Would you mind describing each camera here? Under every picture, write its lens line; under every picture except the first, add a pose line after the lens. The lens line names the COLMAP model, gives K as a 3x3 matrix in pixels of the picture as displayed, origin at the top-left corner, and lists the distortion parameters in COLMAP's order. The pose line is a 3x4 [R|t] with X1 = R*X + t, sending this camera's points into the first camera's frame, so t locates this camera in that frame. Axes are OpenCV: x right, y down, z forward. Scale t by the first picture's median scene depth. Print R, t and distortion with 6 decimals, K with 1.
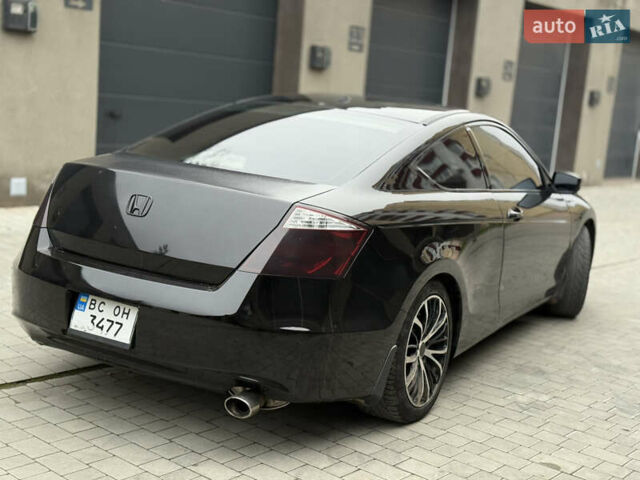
lens RADIAL K [[892.5, 0, 320.0], [0, 892.5, 240.0], [0, 0, 1]] dist [0.115046, 0.004390]
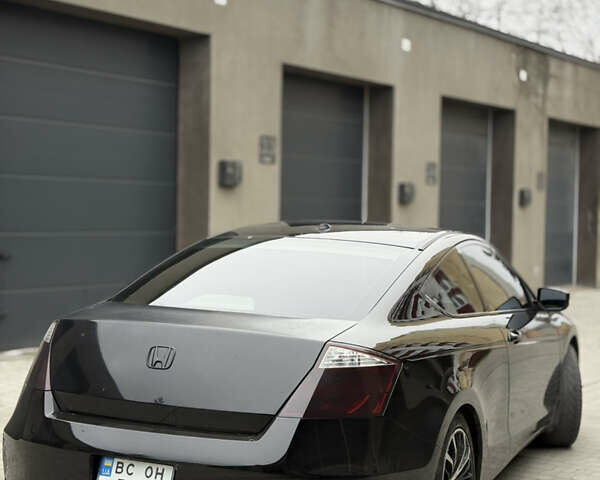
lens RADIAL K [[1115.0, 0, 300.0], [0, 1115.0, 240.0], [0, 0, 1]] dist [0.138537, -0.254909]
pose [[0.991413, -0.067479, 0.112012, -0.150494], [0.081186, 0.989117, -0.122701, -0.003433], [-0.102513, 0.130742, 0.986102, -0.169980]]
